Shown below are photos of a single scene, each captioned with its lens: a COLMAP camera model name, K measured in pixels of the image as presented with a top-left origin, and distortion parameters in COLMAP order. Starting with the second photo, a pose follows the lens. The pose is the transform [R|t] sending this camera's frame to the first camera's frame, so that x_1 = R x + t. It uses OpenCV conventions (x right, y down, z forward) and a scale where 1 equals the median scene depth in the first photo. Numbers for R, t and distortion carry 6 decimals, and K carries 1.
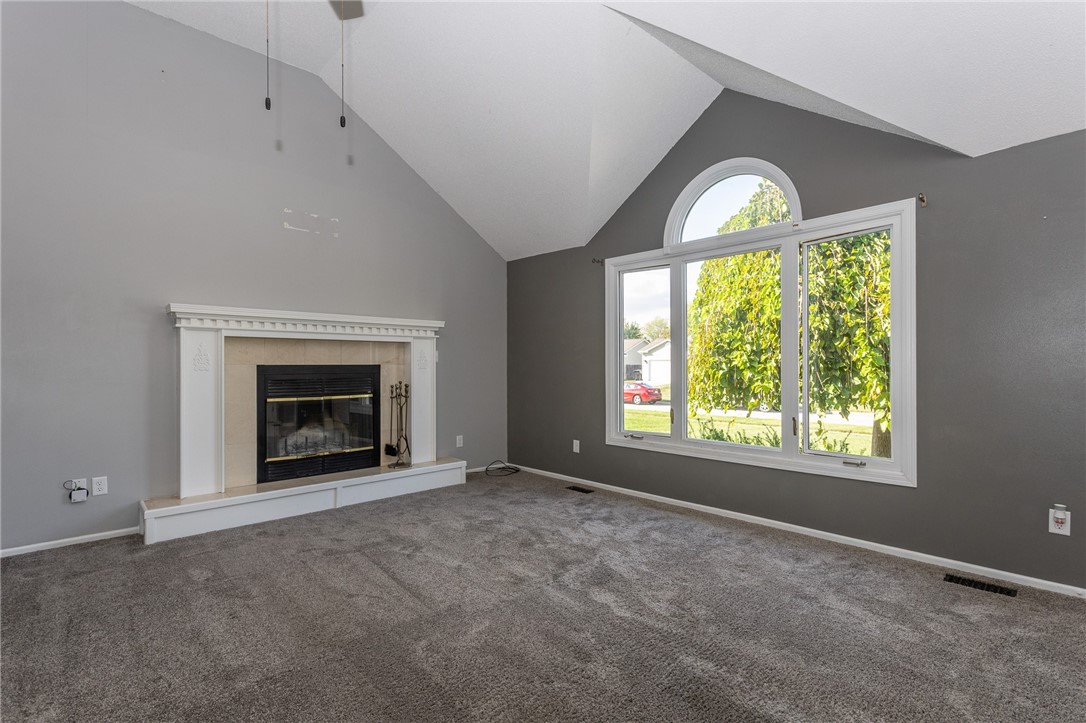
lens RADIAL K [[511.6, 0, 544.5], [0, 511.6, 365.2], [0, 0, 1]] dist [-0.001726, 0.000010]
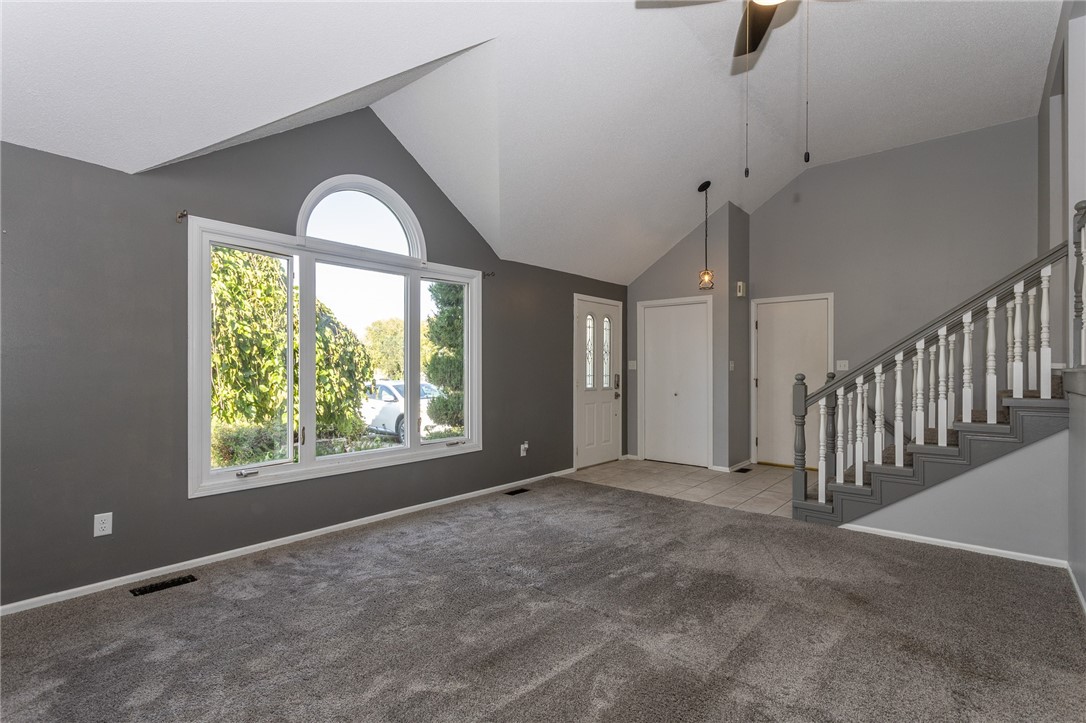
lens RADIAL K [[525.0, 0, 582.2], [0, 525.0, 365.6], [0, 0, 1]] dist [0.001355, 0.000213]
pose [[-0.158204, 0.007755, 0.987376, -0.678862], [0.000428, 0.999970, -0.007785, -0.010387], [-0.987406, -0.000809, -0.158203, 0.668305]]
